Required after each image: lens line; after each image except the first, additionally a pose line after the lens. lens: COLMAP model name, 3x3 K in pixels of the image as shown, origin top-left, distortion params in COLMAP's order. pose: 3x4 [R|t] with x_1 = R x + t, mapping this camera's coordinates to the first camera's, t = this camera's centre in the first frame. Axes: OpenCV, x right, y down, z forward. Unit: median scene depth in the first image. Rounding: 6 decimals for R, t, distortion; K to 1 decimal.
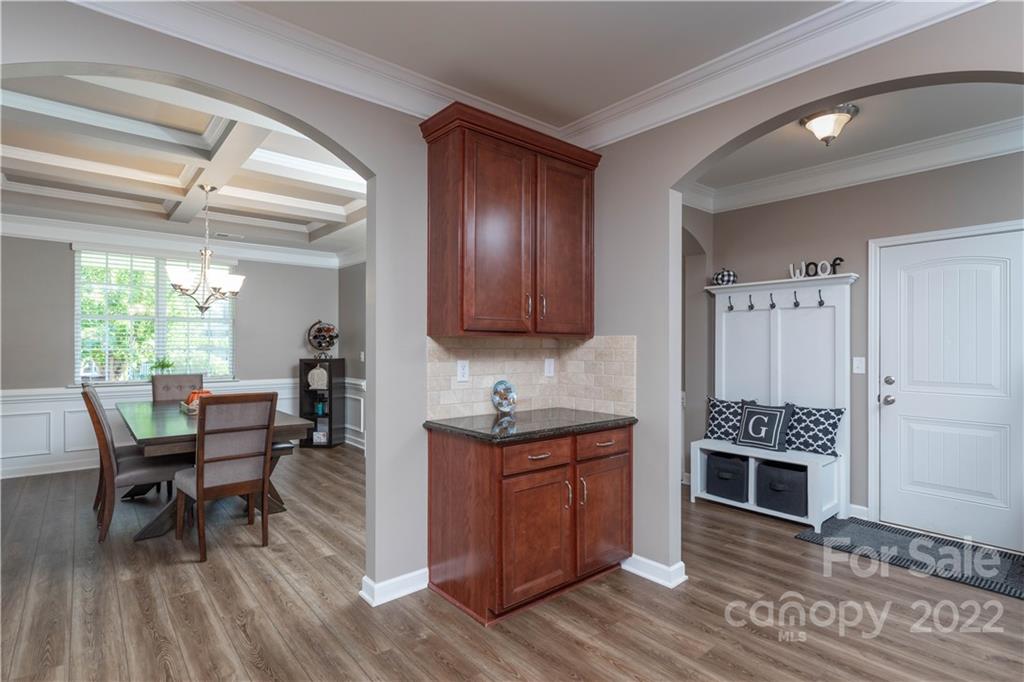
lens RADIAL K [[508.0, 0, 512.0], [0, 508.0, 341.0], [0, 0, 1]] dist [-0.001049, 0.000122]
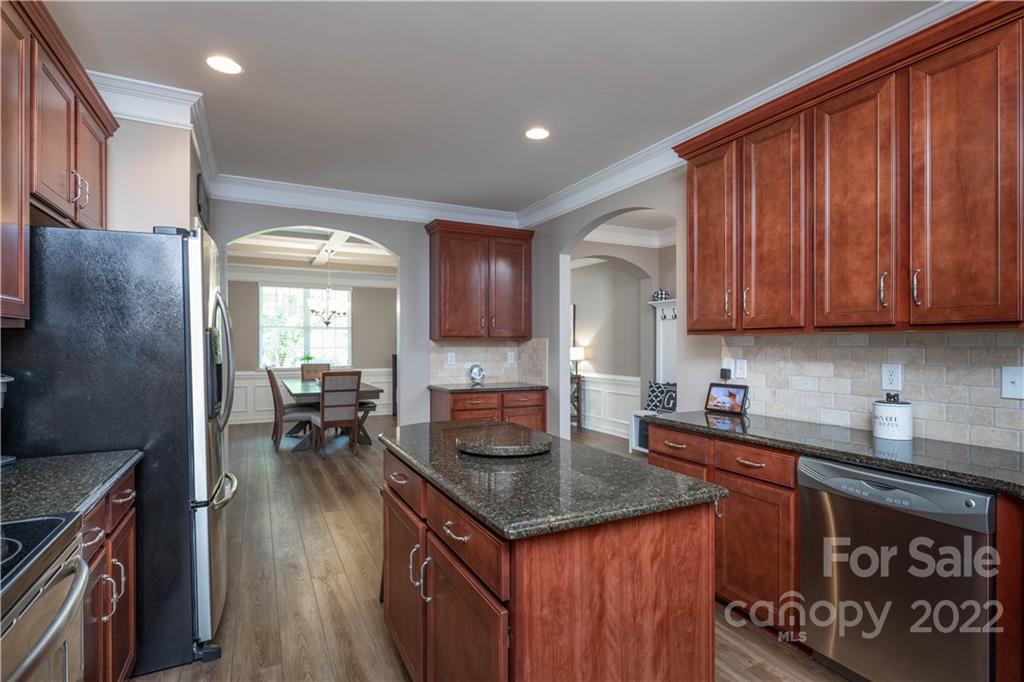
lens RADIAL K [[508.0, 0, 512.0], [0, 508.0, 341.0], [0, 0, 1]] dist [-0.001049, 0.000122]
pose [[0.973397, -0.004059, -0.229089, 0.480190], [0.004311, 0.999991, 0.000597, -0.003249], [0.229084, -0.001569, 0.973405, -0.641493]]
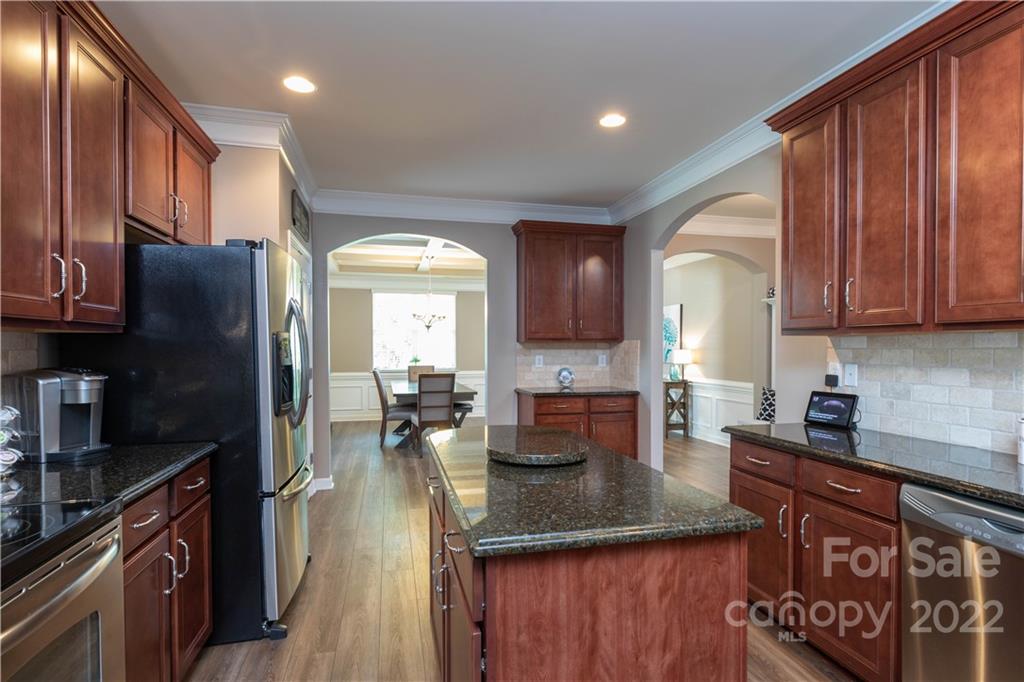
lens RADIAL K [[513.5, 0, 512.0], [0, 513.5, 350.6], [0, 0, 1]] dist [-0.001348, 0.000472]
pose [[0.895155, -0.001160, -0.445753, 0.562560], [0.007530, 0.999893, 0.012520, -0.001700], [0.445691, -0.014564, 0.895068, -0.583707]]
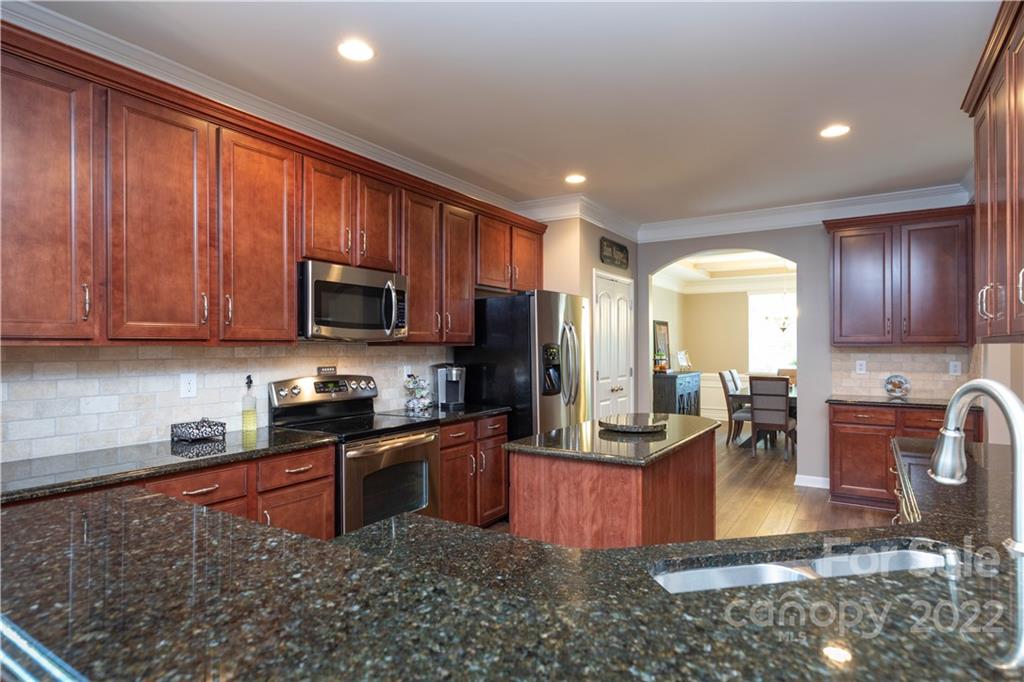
lens RADIAL K [[551.1, 0, 511.9], [0, 551.1, 341.8], [0, 0, 1]] dist [0.000470, 0.000120]
pose [[0.290869, -0.013002, -0.956674, 1.153769], [0.011170, 0.999886, -0.010193, -0.014797], [0.956698, -0.007721, 0.290981, -0.524282]]
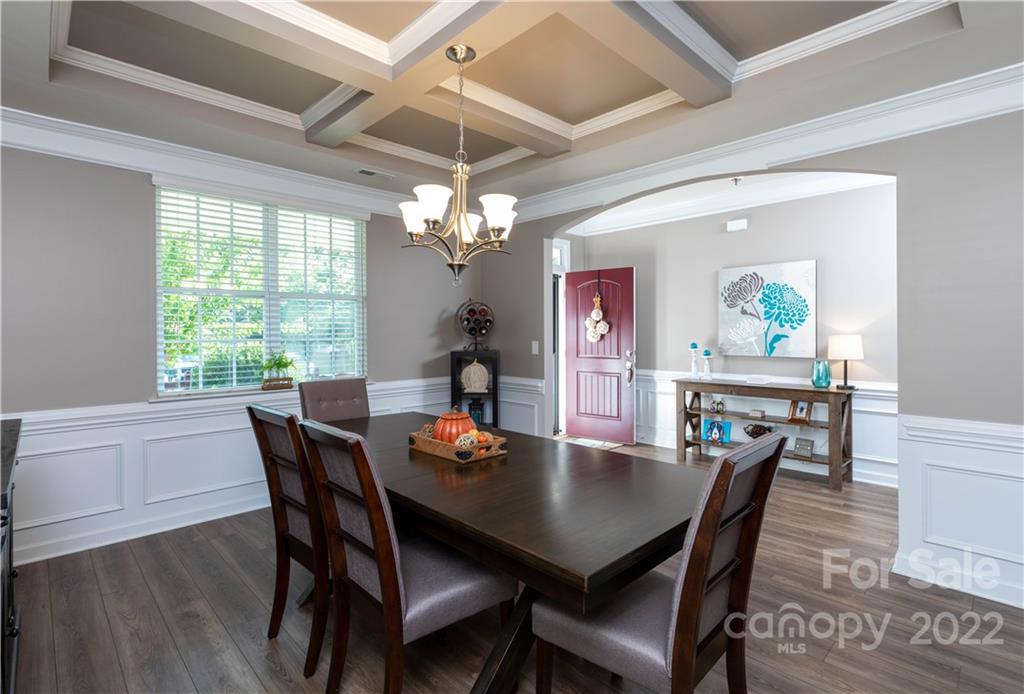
lens RADIAL K [[494.1, 0, 512.3], [0, 494.1, 333.8], [0, 0, 1]] dist [-0.001073, -0.000164]
pose [[0.997515, -0.008413, 0.069954, -0.754405], [0.007633, 0.999906, 0.011411, 0.005047], [-0.070043, -0.010849, 0.997485, 0.579596]]
